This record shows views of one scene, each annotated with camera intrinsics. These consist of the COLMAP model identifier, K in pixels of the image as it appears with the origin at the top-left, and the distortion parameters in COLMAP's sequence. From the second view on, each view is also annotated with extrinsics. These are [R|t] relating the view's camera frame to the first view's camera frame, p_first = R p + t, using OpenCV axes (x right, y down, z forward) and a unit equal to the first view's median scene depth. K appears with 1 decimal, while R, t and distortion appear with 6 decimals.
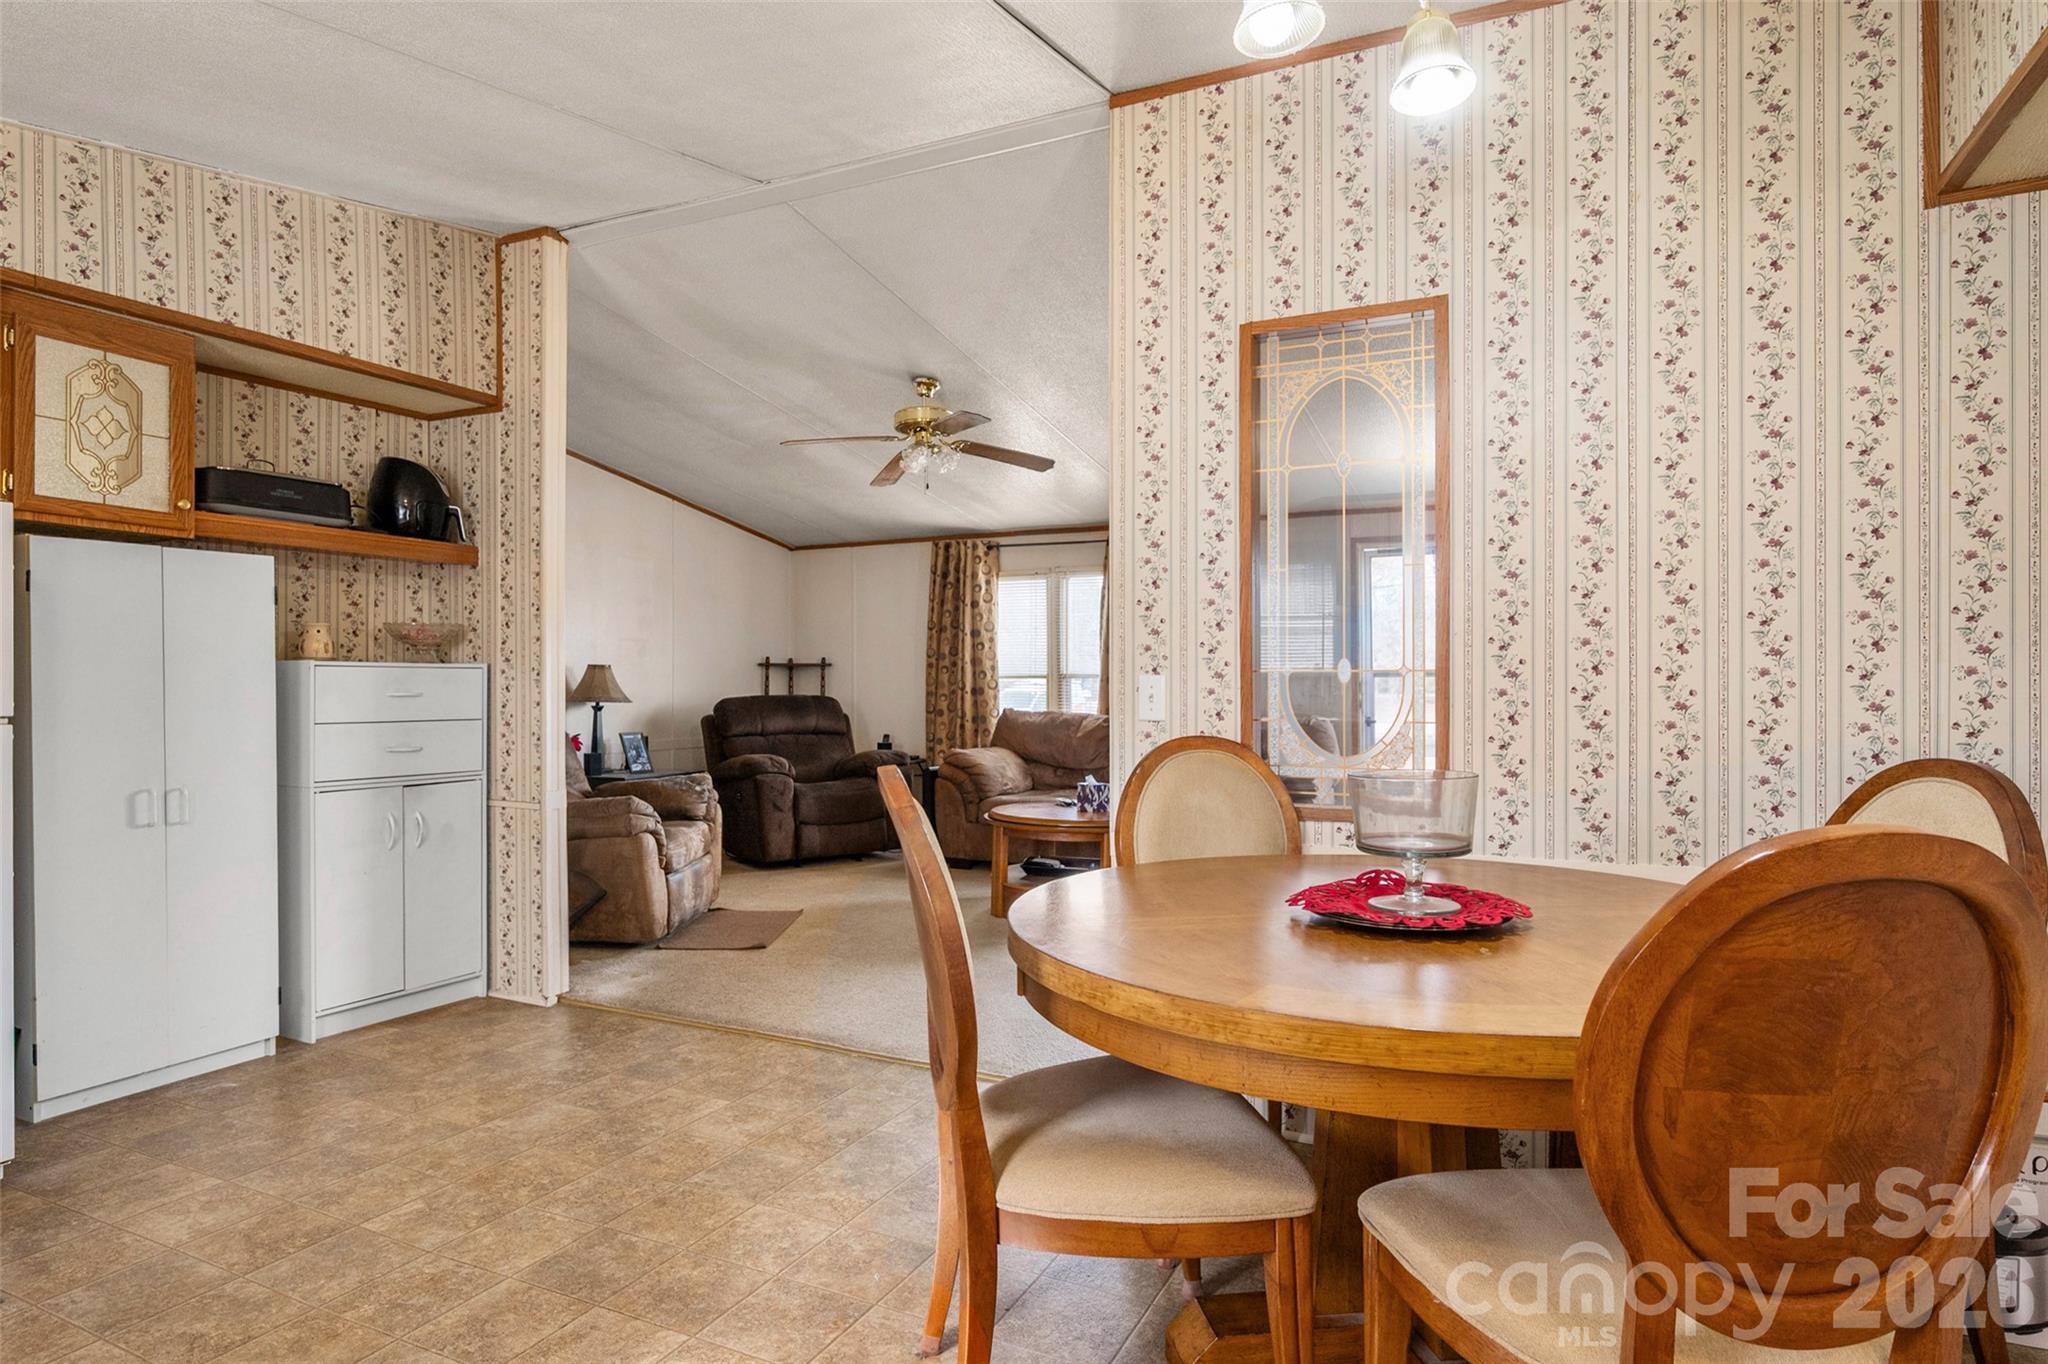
lens RADIAL K [[1127.0, 0, 1020.2], [0, 1127.0, 680.7], [0, 0, 1]] dist [0.001333, -0.002243]
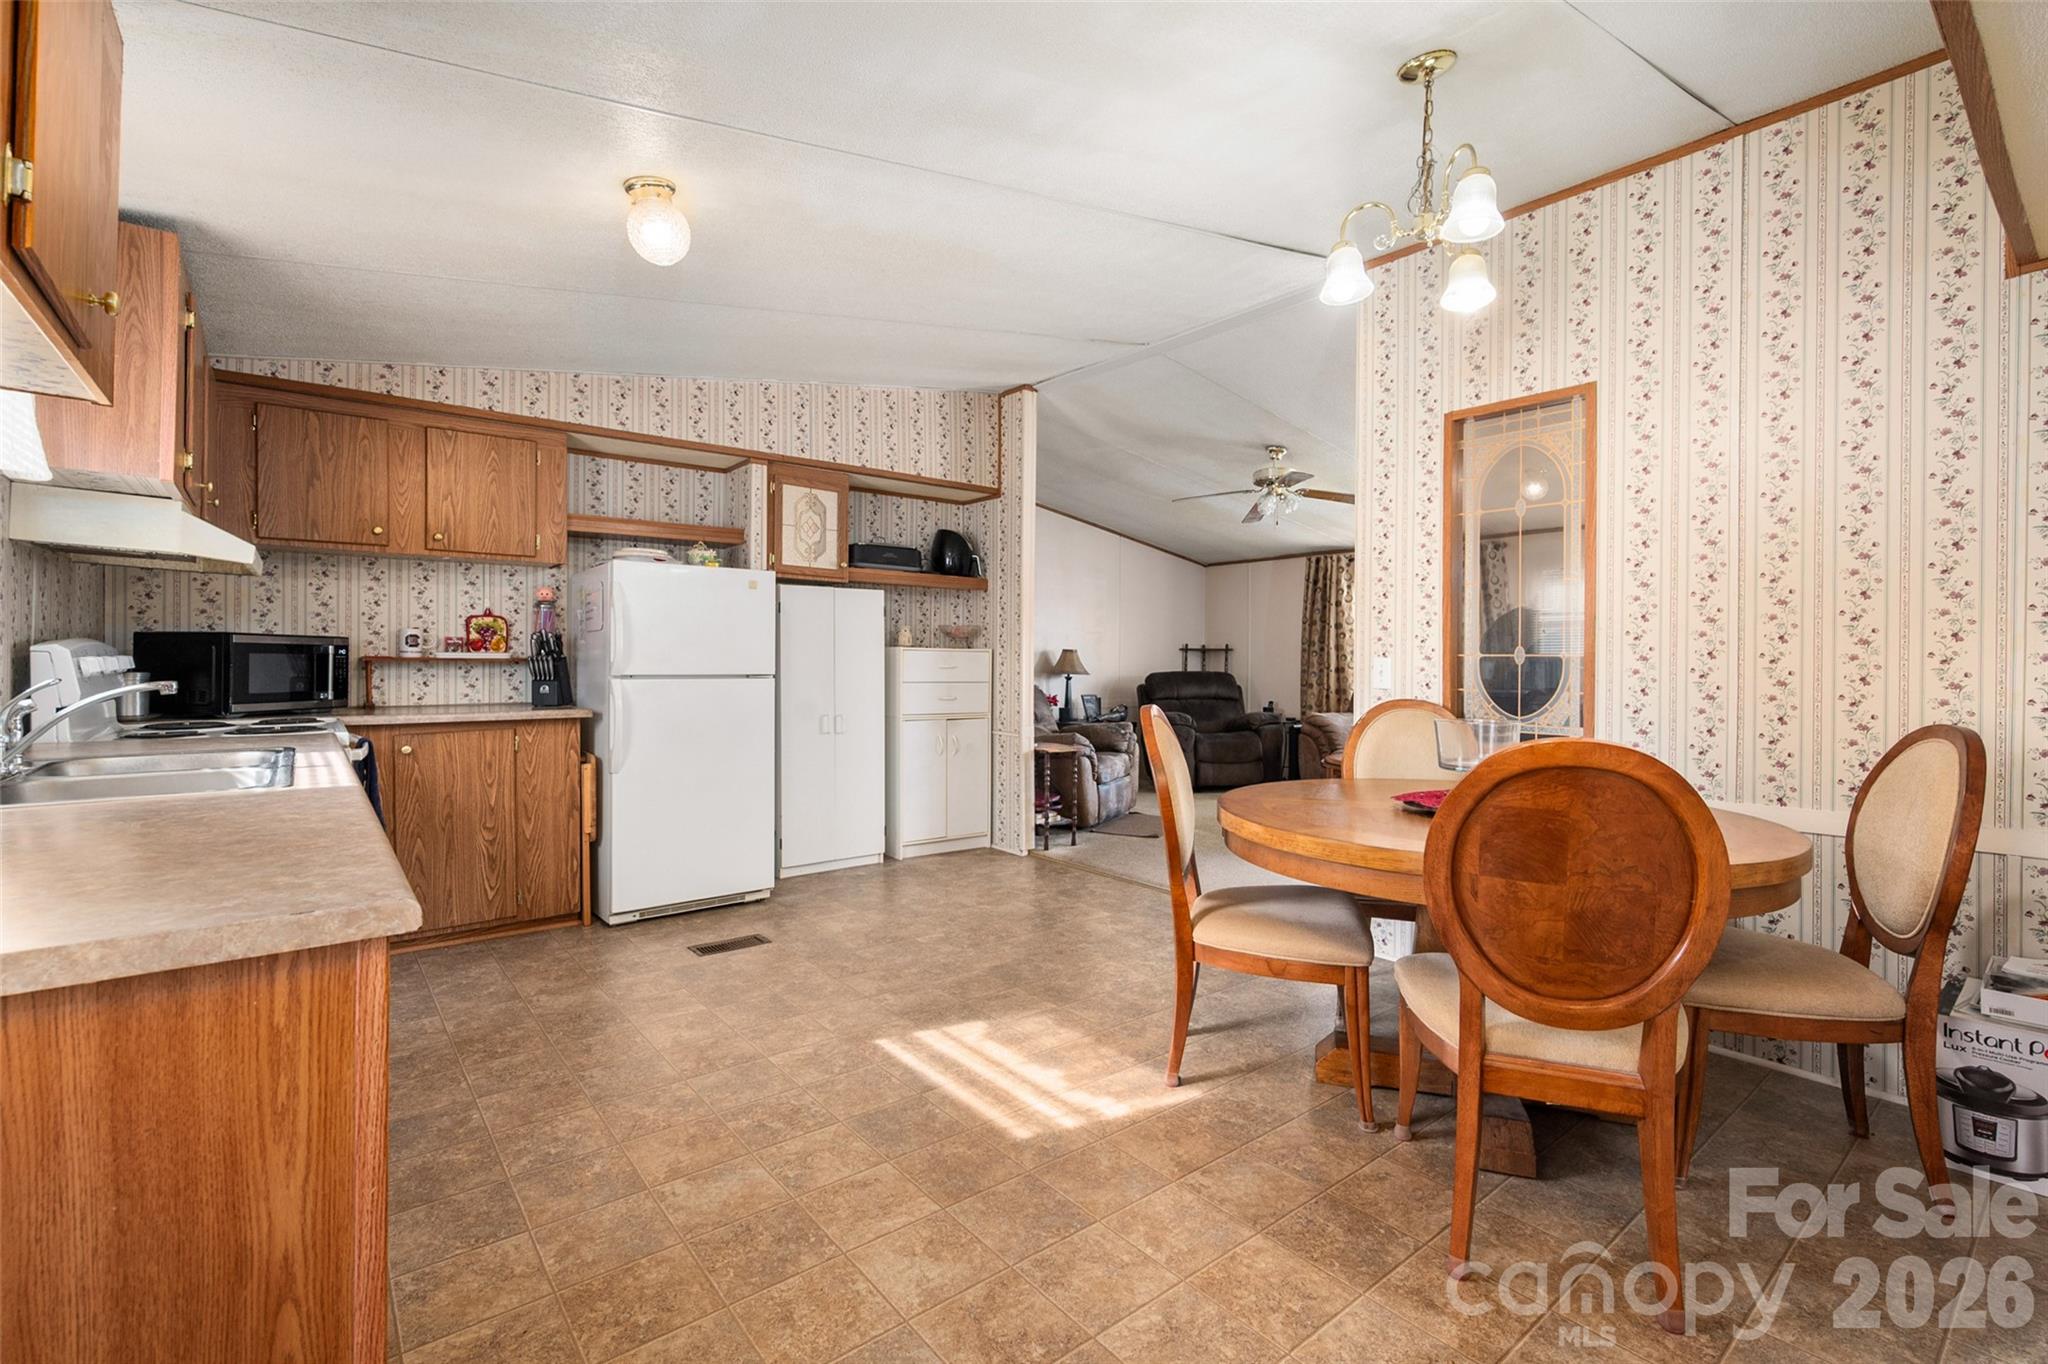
lens RADIAL K [[903.2, 0, 1027.6], [0, 903.2, 670.4], [0, 0, 1]] dist [-0.001395, 0.000826]
pose [[0.903880, 0.011619, -0.427628, 0.202097], [-0.007676, 0.999911, 0.010944, 0.002342], [0.427717, -0.006610, 0.903888, -0.258454]]
